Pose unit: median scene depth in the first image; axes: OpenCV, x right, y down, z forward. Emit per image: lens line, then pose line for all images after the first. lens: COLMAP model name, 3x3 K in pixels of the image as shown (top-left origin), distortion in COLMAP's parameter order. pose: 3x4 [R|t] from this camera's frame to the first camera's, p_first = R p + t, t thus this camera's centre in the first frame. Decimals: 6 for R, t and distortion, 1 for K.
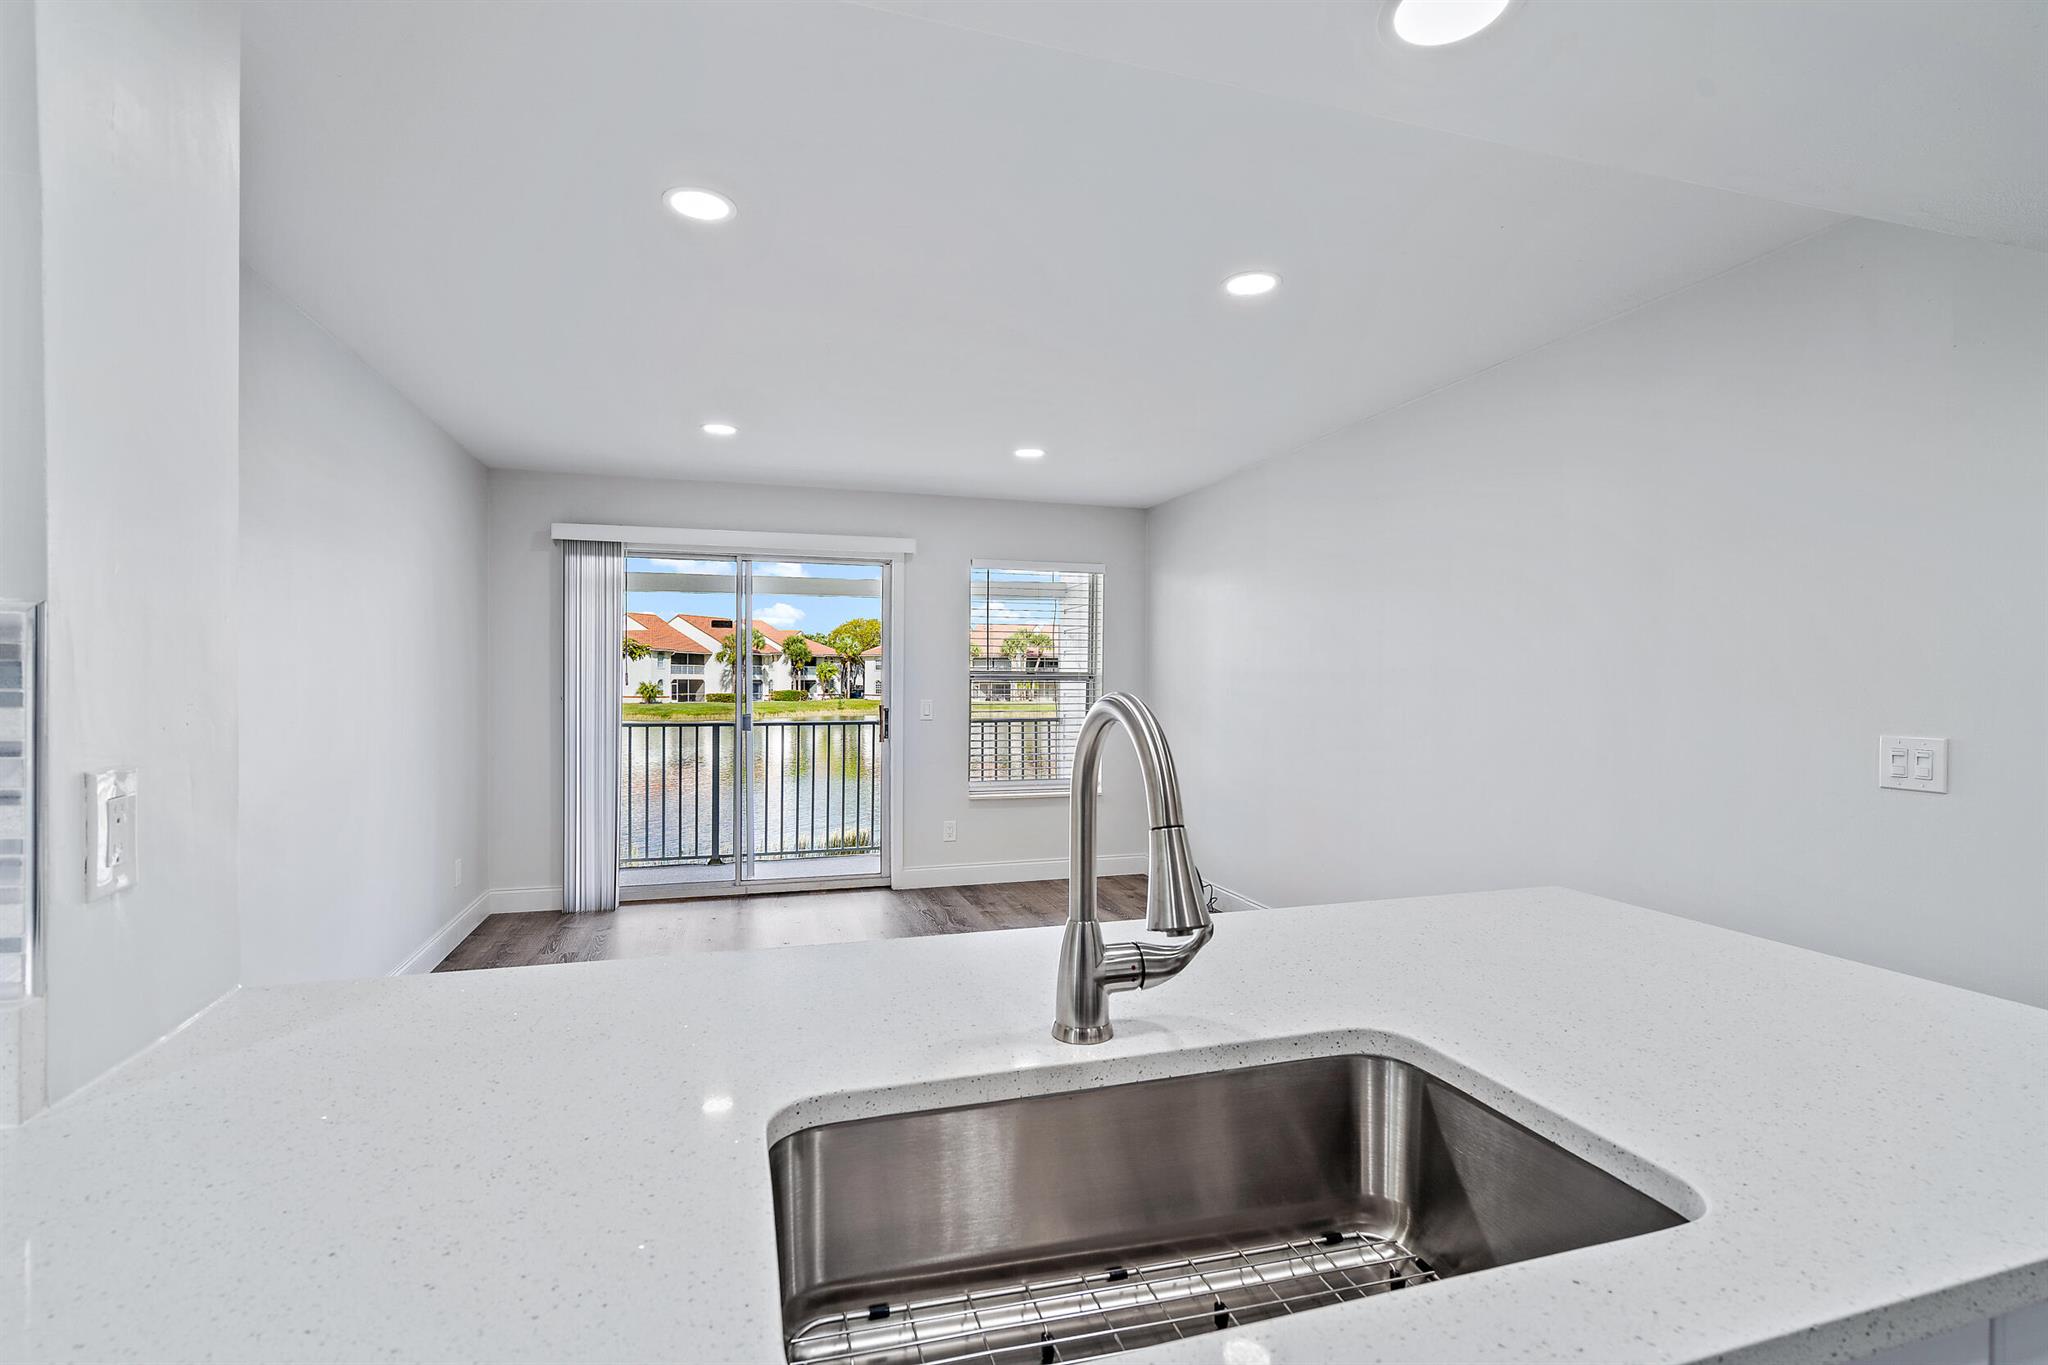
lens RADIAL K [[940.7, 0, 1024.0], [0, 940.7, 682.5], [0, 0, 1]] dist [0.011202, -0.000051]
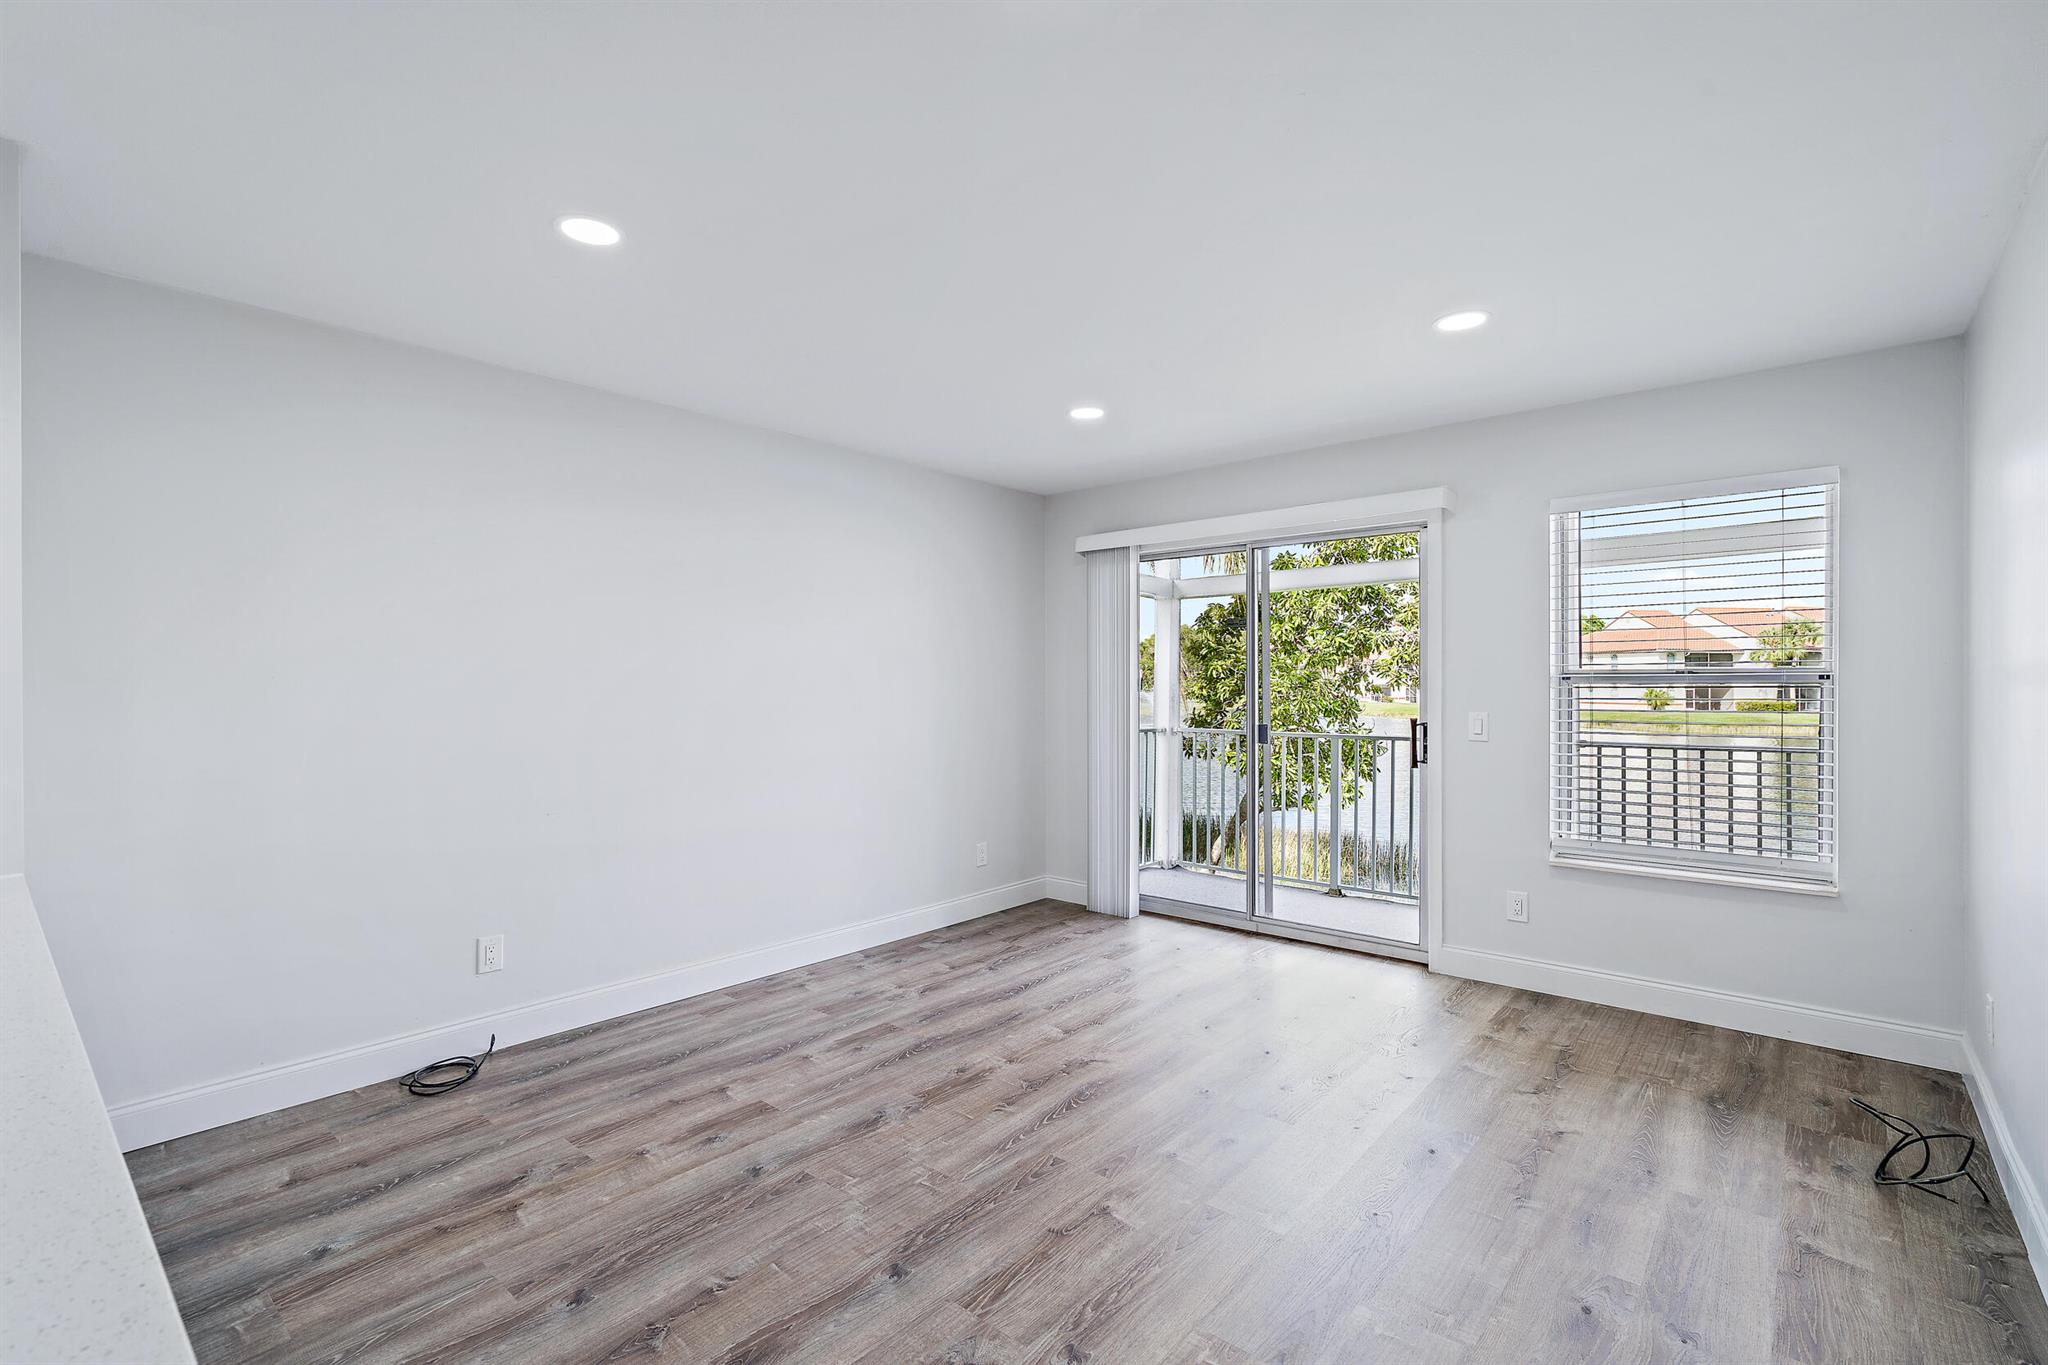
lens RADIAL K [[940.7, 0, 1024.0], [0, 940.7, 682.5], [0, 0, 1]] dist [0.011202, -0.000051]
pose [[0.536001, -0.005752, -0.844198, 0.317573], [0.000960, 0.999980, -0.006204, 0.000019], [0.844217, 0.002515, 0.535996, 0.346857]]
